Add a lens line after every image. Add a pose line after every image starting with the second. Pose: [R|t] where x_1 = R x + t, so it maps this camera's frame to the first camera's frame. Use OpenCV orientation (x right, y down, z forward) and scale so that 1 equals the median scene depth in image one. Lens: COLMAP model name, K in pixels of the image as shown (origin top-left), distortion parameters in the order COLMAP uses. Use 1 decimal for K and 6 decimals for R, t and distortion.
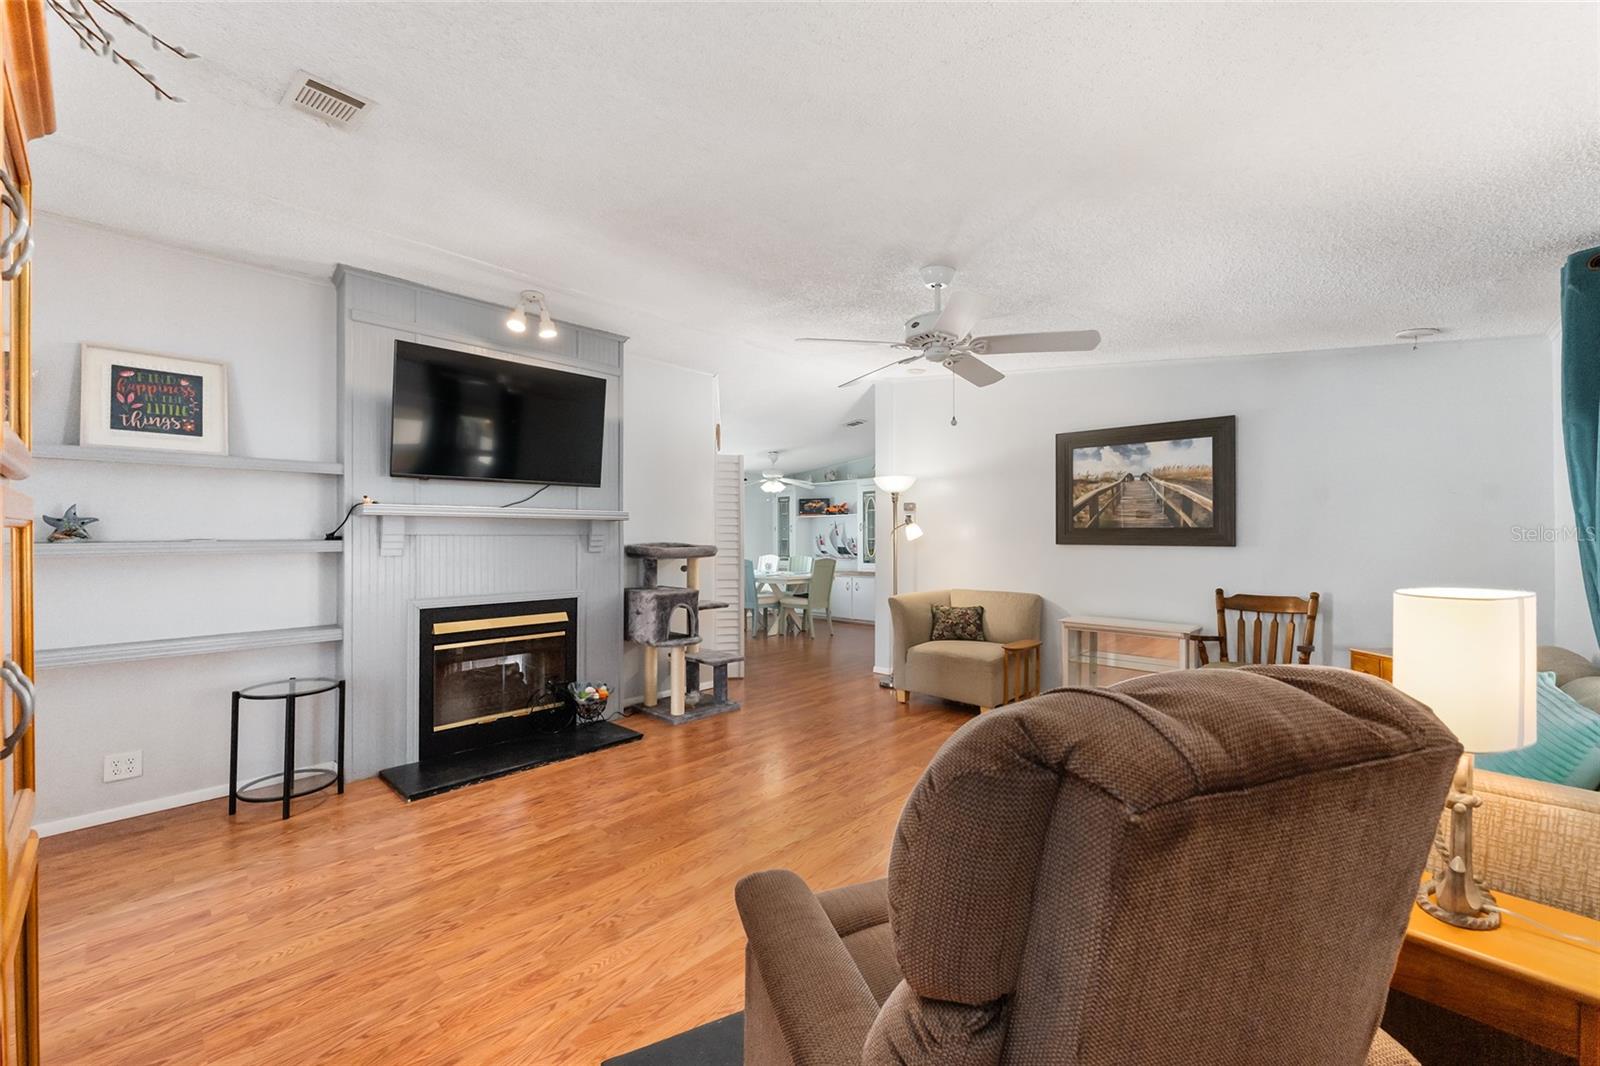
lens RADIAL K [[636.0, 0, 792.4], [0, 636.0, 534.1], [0, 0, 1]] dist [0.002202, 0.000209]
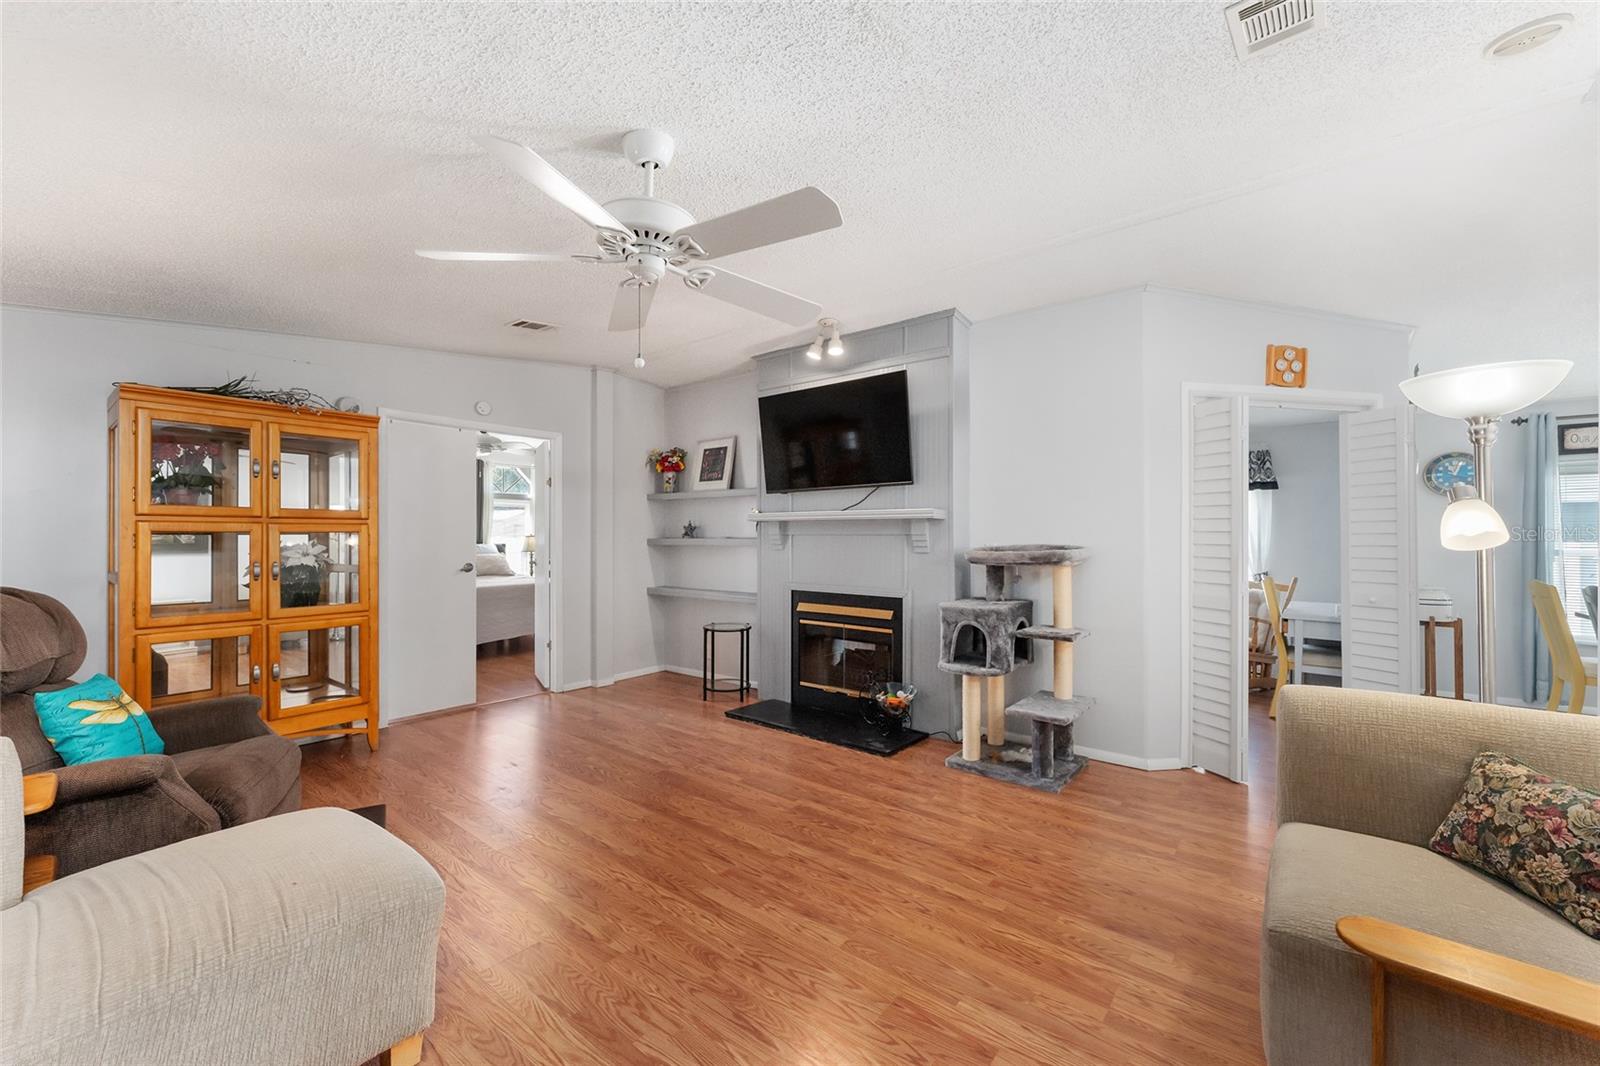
lens RADIAL K [[631.1, 0, 791.6], [0, 631.1, 532.9], [0, 0, 1]] dist [0.002150, 0.000086]
pose [[0.081118, -0.002113, -0.996702, 0.605020], [0.000768, 0.999998, -0.002058, 0.000369], [0.996704, -0.000598, 0.081120, 0.725559]]
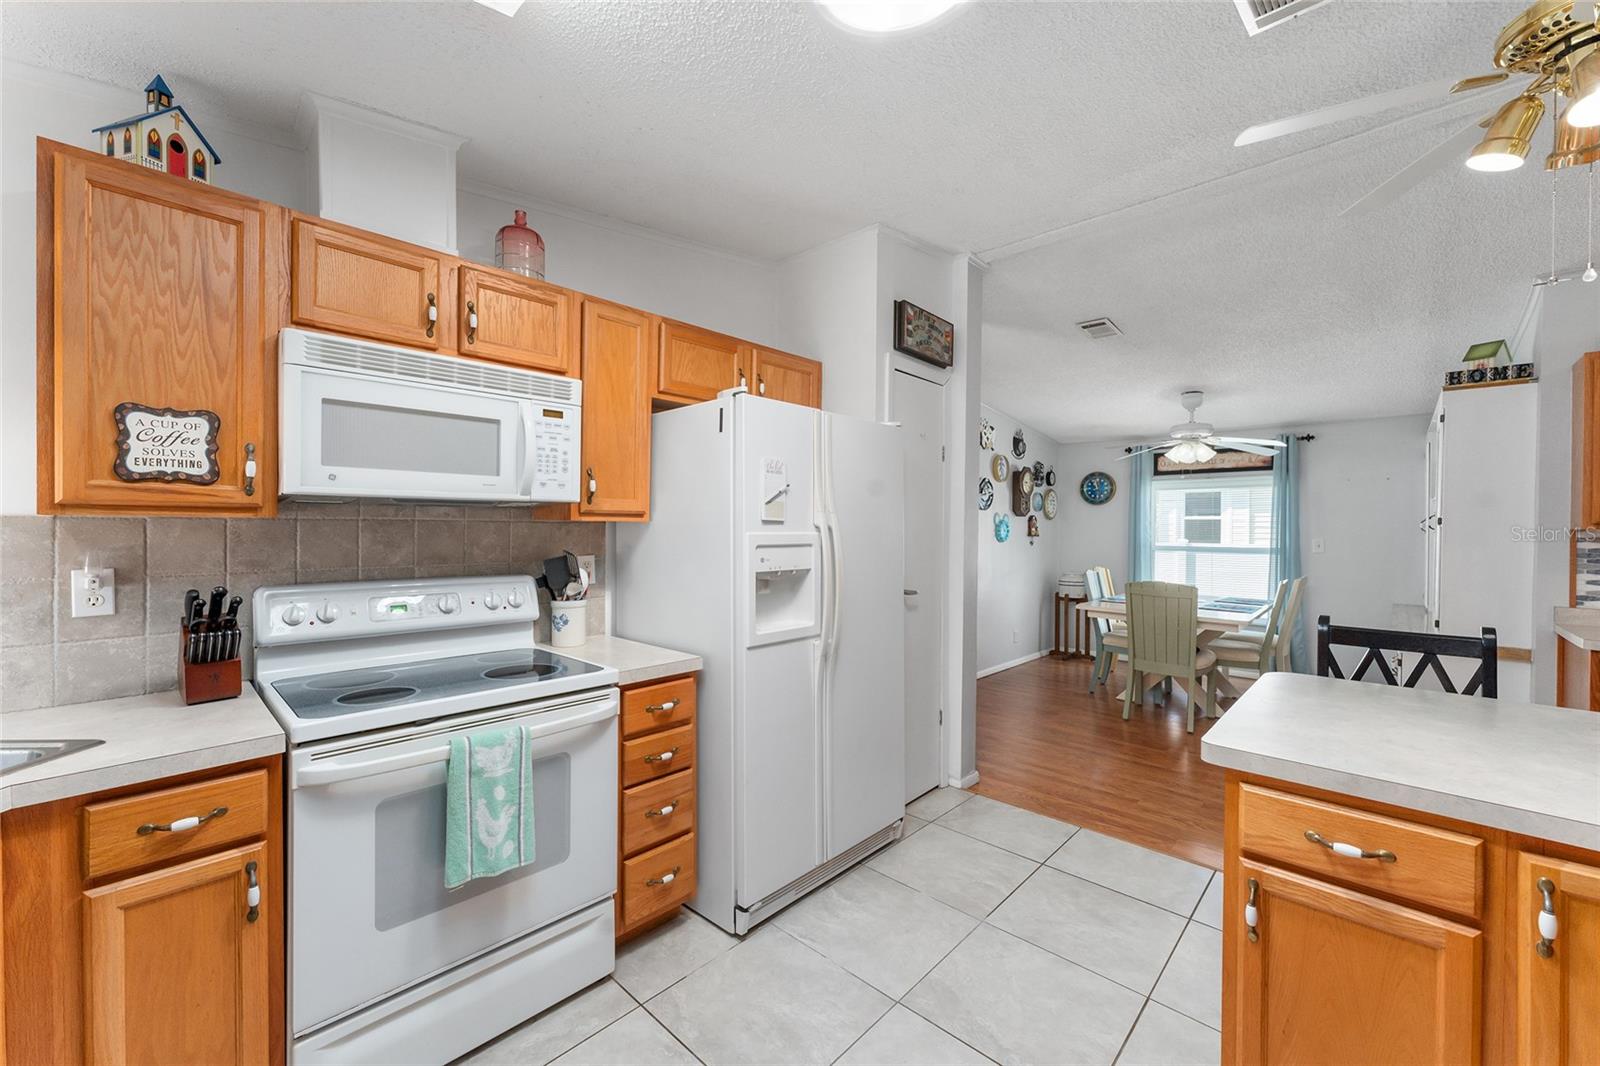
lens RADIAL K [[636.0, 0, 792.4], [0, 636.0, 534.1], [0, 0, 1]] dist [0.002202, 0.000209]
pose [[-0.005776, 0.011747, -0.999914, 1.117638], [-0.007705, 0.999901, 0.011791, -0.010169], [0.999954, 0.007773, -0.005685, 1.305430]]
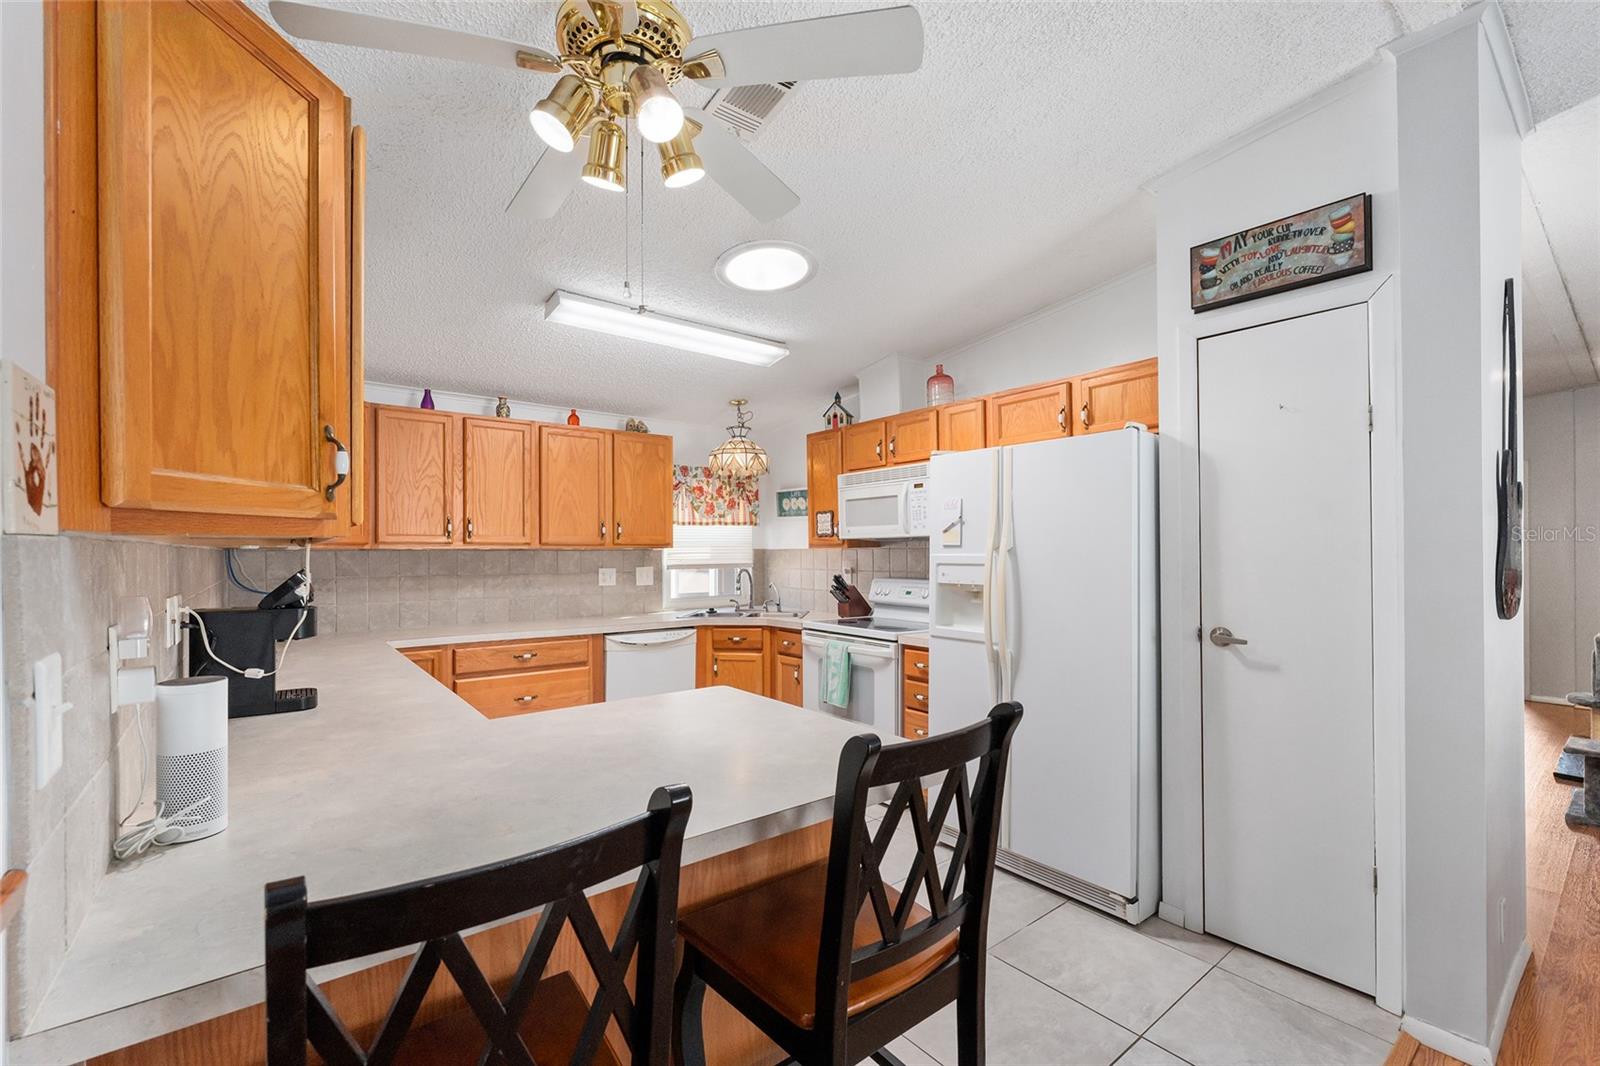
lens RADIAL K [[679.8, 0, 795.5], [0, 679.8, 554.1], [0, 0, 1]] dist [-0.002462, -0.000500]
pose [[-0.988641, 0.002032, 0.150280, 0.671223], [0.002557, 0.999991, 0.003298, -0.007971], [-0.150272, 0.003644, -0.988638, 2.008067]]
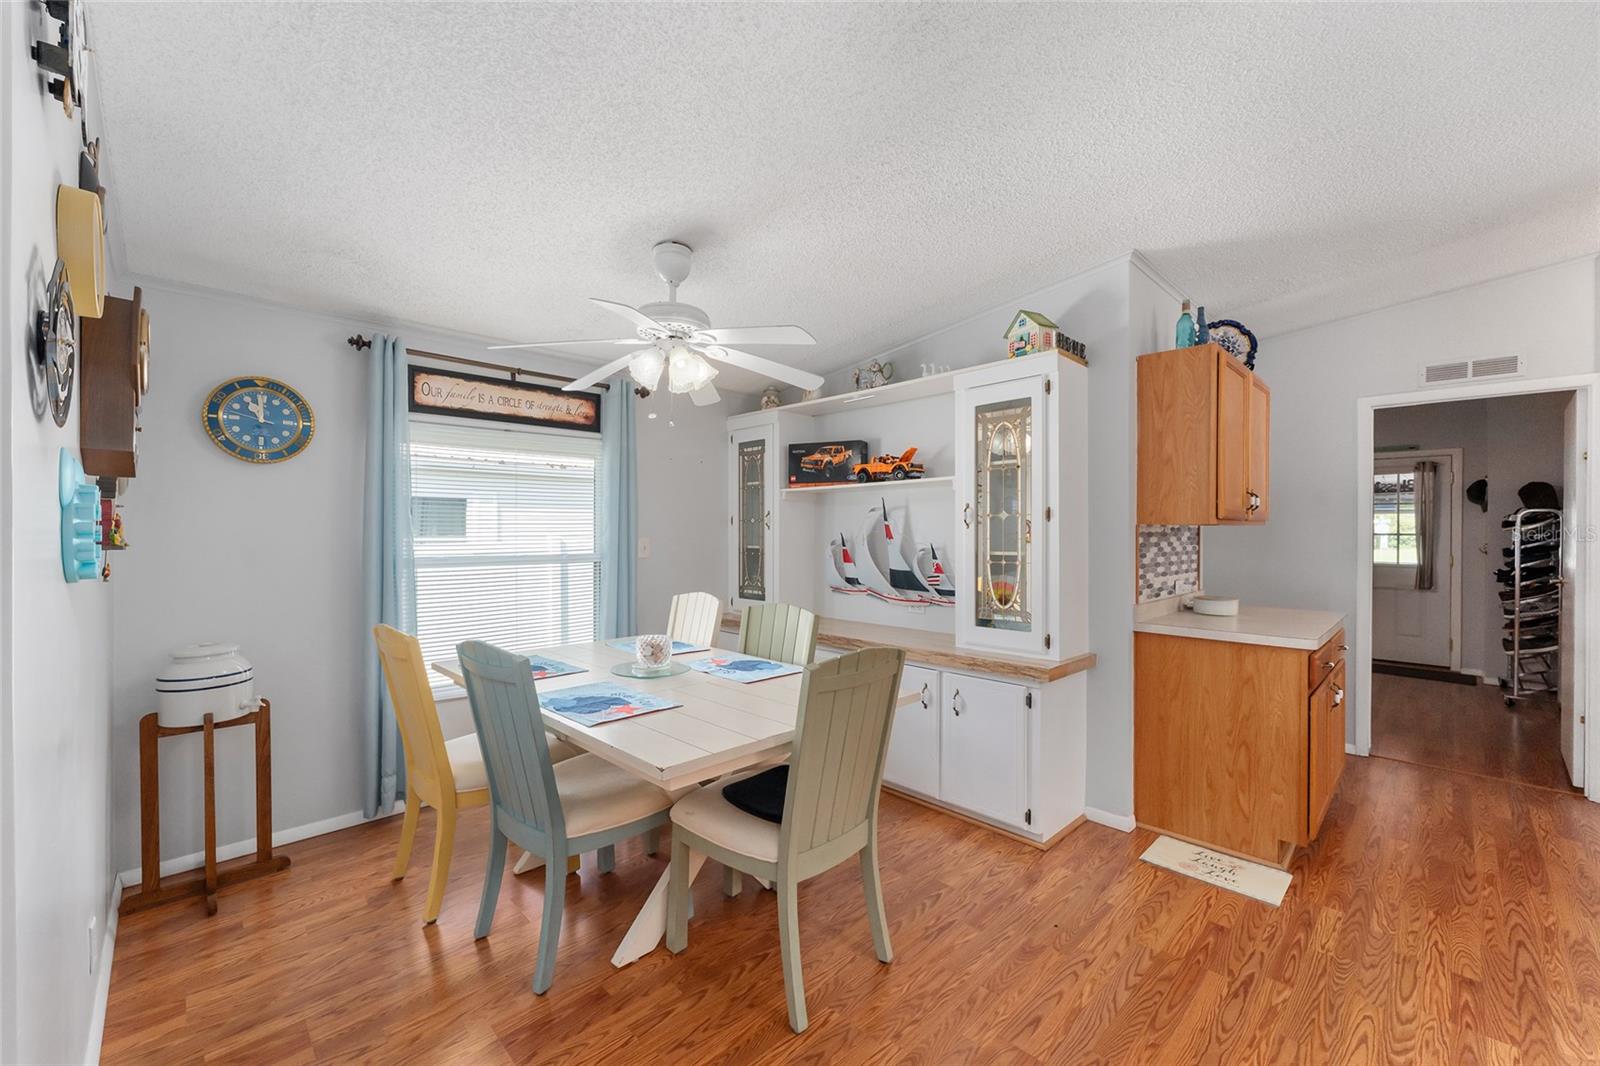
lens RADIAL K [[636.0, 0, 792.4], [0, 636.0, 534.1], [0, 0, 1]] dist [0.002202, 0.000209]
pose [[0.999040, 0.003550, -0.043653, 0.071395], [-0.003312, 0.999979, 0.005534, -0.005330], [0.043672, -0.005385, 0.999031, 1.458832]]
